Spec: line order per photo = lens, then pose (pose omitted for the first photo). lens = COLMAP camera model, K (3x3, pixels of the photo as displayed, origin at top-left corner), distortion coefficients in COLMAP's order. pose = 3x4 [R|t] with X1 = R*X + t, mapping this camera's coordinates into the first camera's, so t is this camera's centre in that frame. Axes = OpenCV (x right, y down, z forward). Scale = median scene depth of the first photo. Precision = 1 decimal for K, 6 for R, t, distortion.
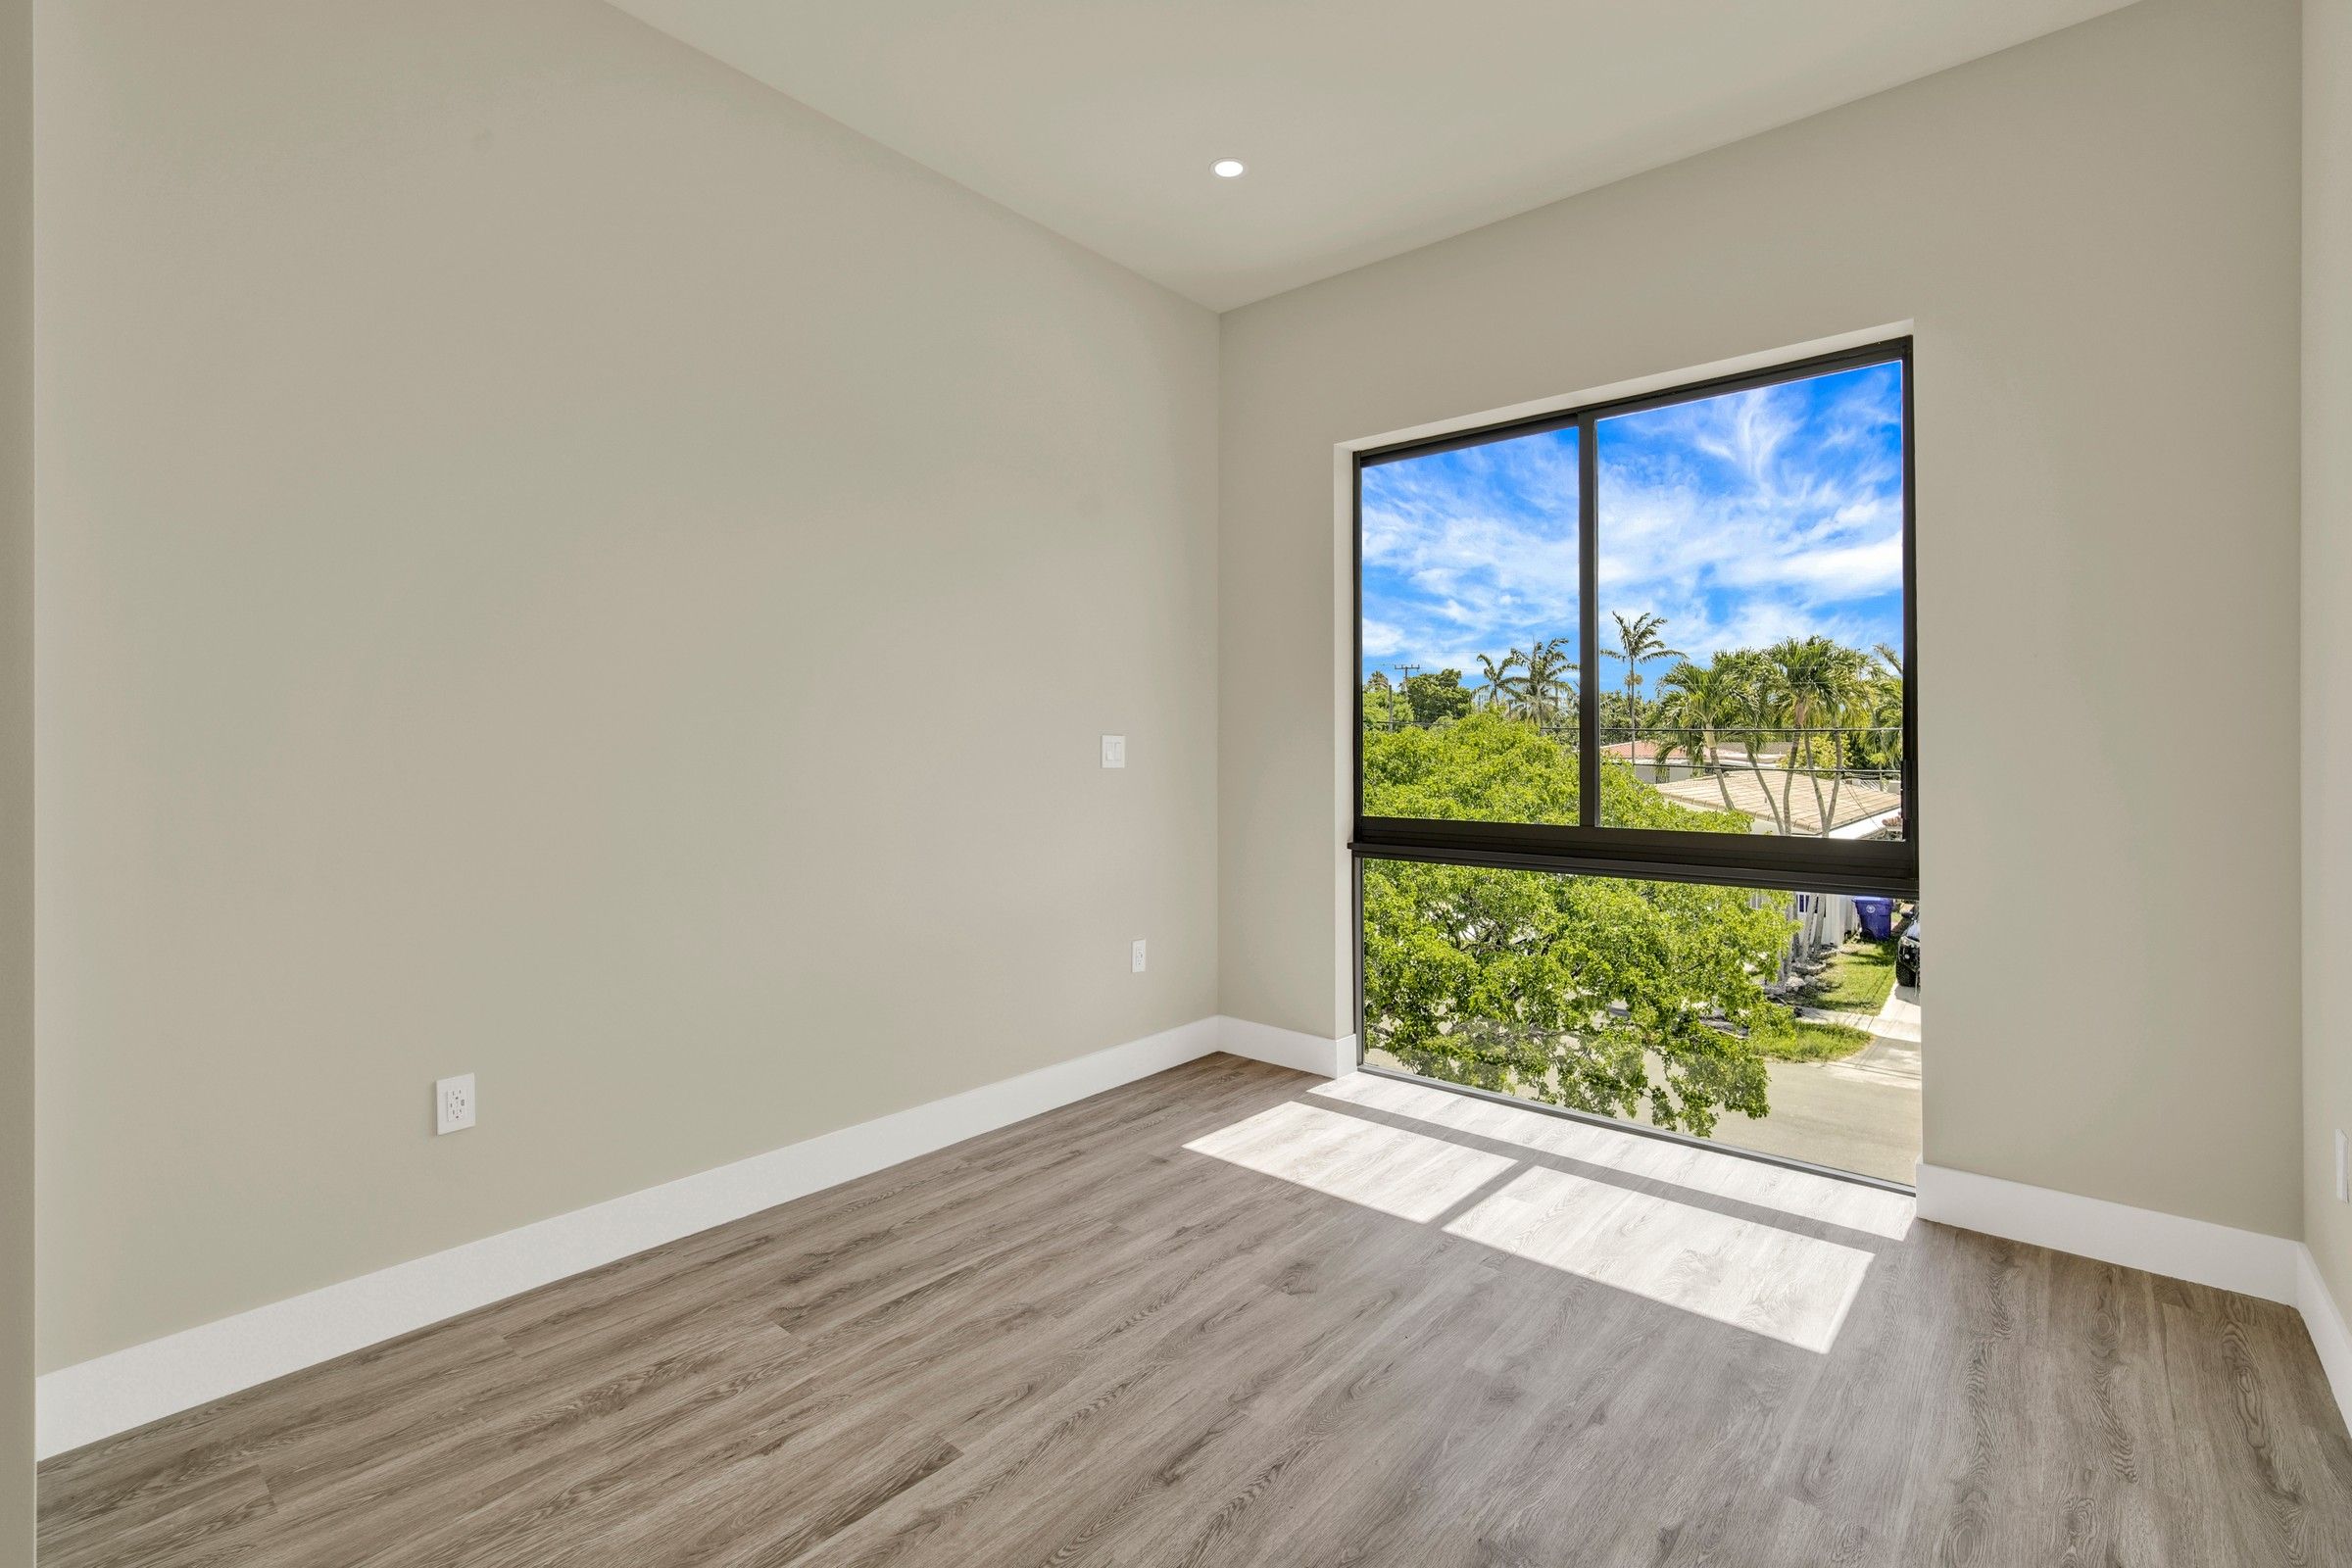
lens RADIAL K [[1073.5, 0, 1183.2], [0, 1073.5, 764.5], [0, 0, 1]] dist [0.002629, 0.000458]
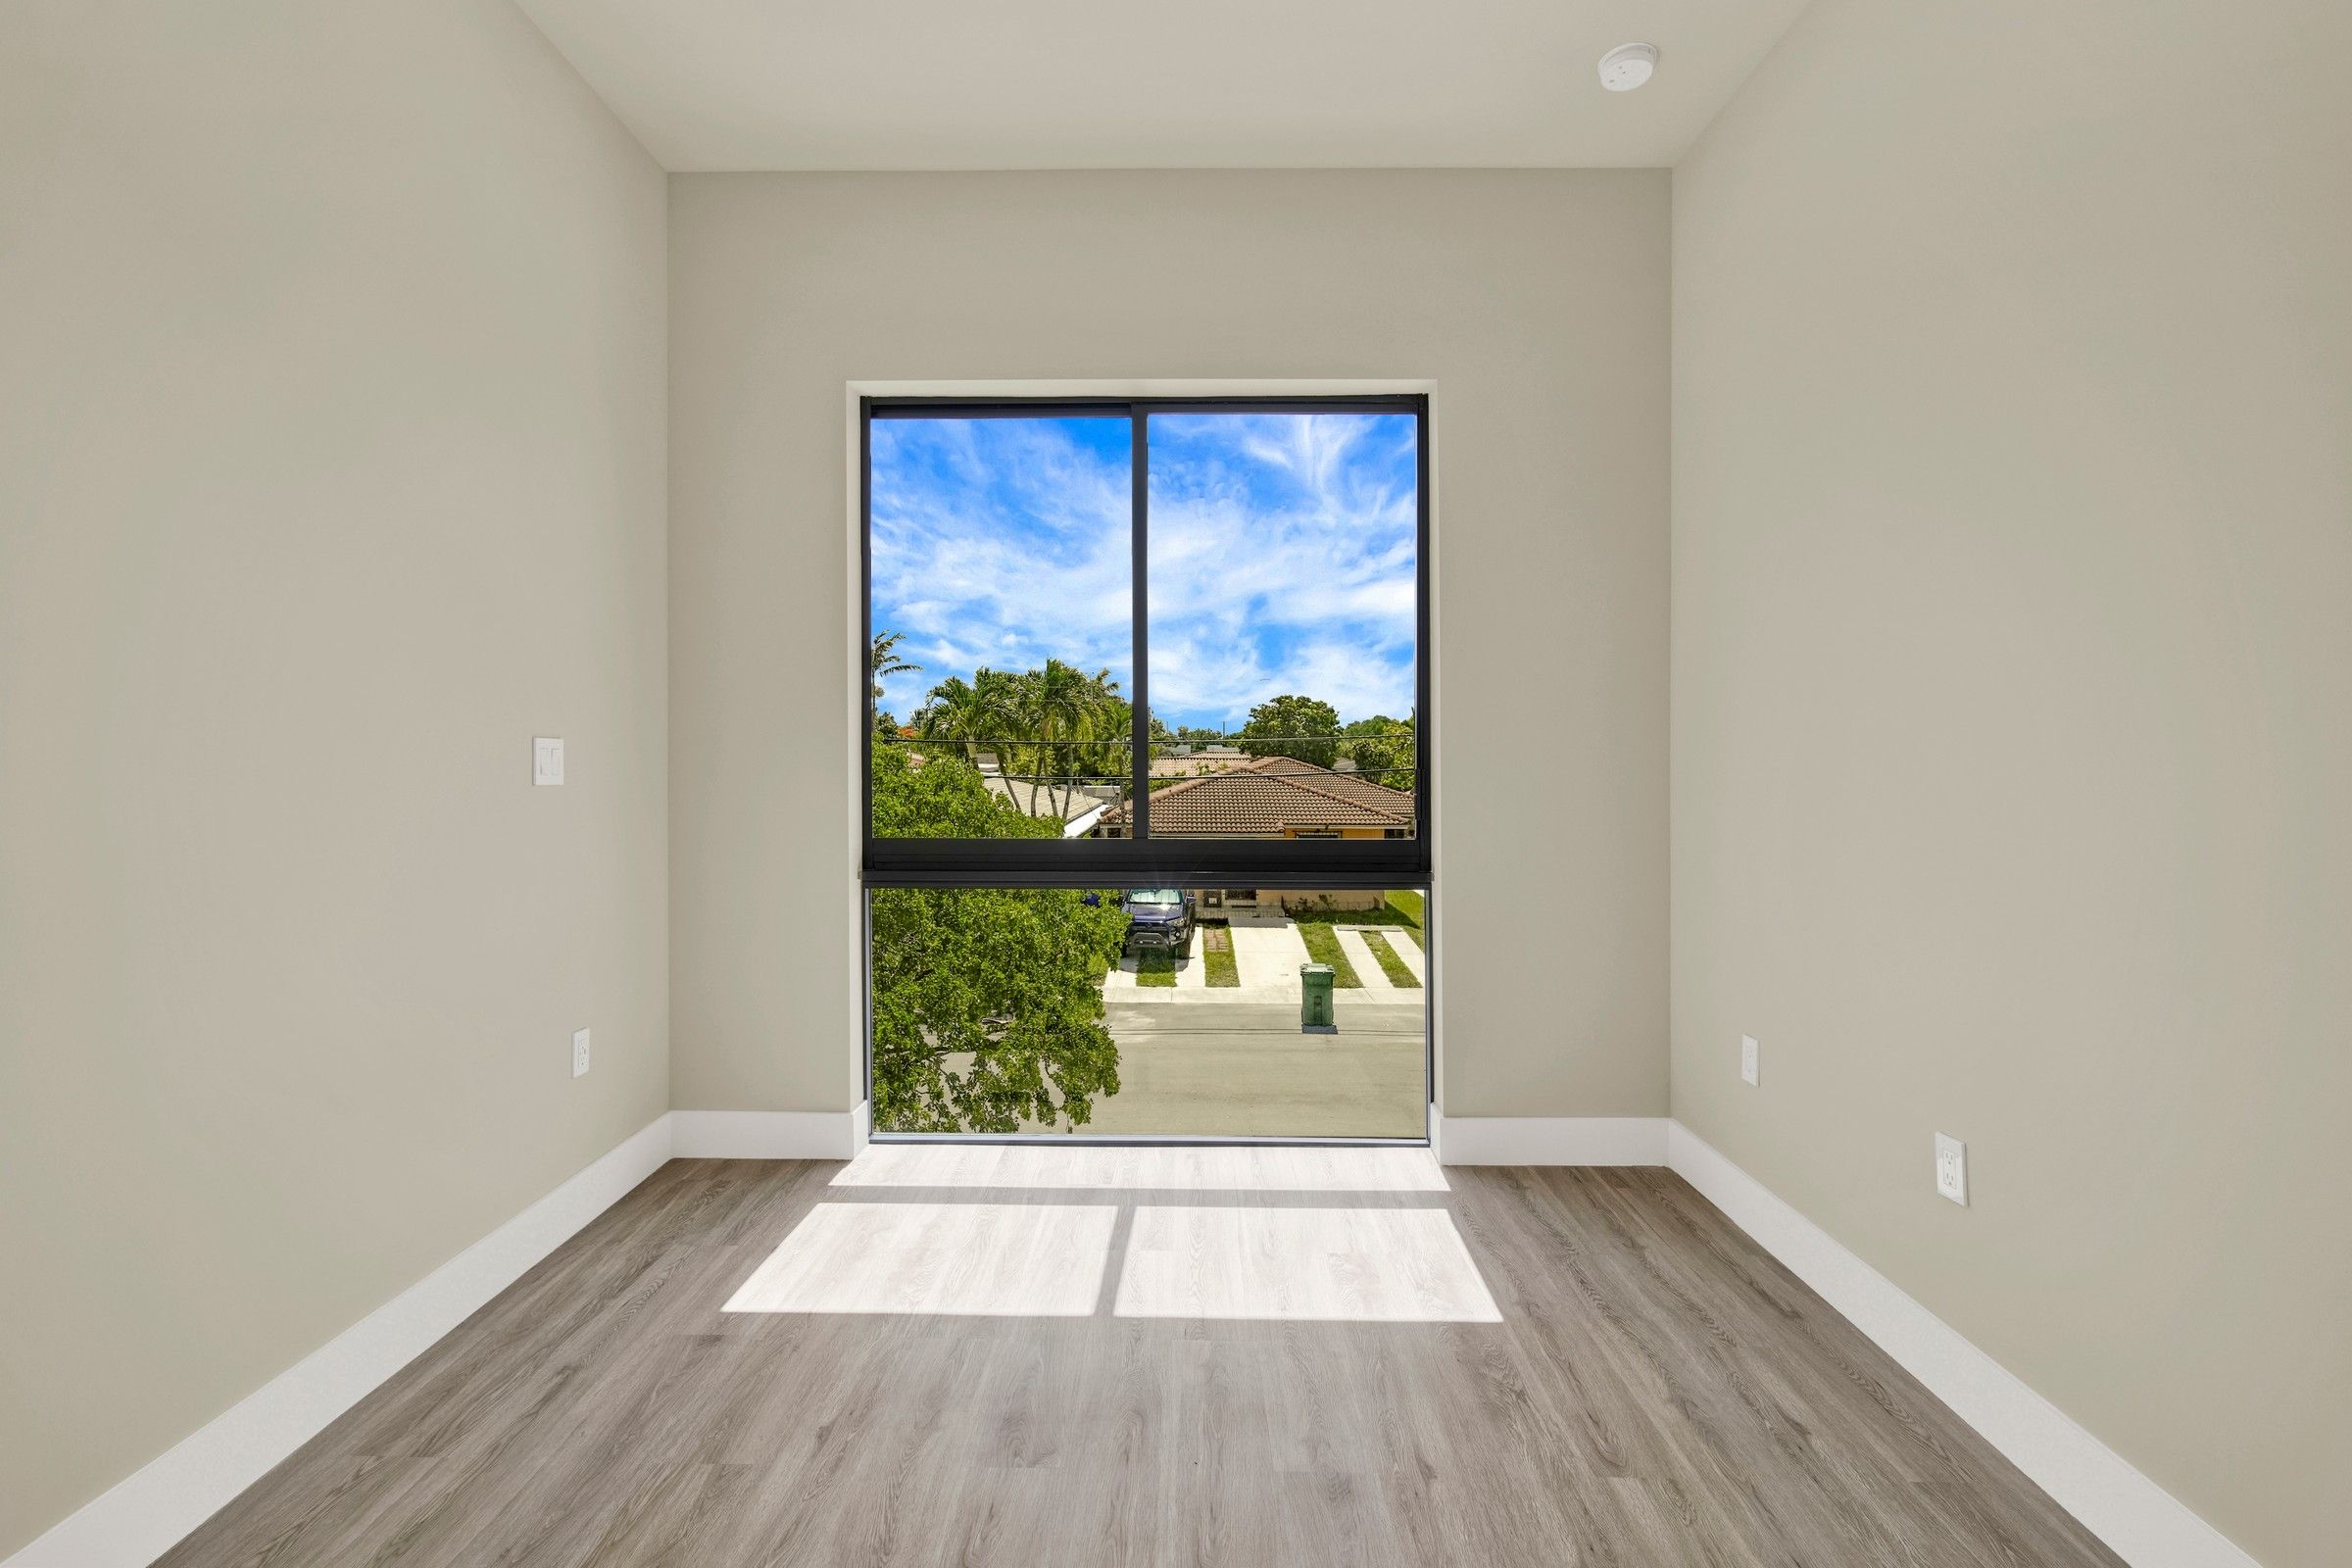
lens RADIAL K [[1073.5, 0, 1179.1], [0, 1073.5, 784.8], [0, 0, 1]] dist [0.002629, 0.000458]
pose [[0.771402, -0.015334, 0.636163, -0.220952], [0.009037, 0.999873, 0.013143, -0.002945], [-0.636284, -0.004390, 0.771443, 0.251084]]
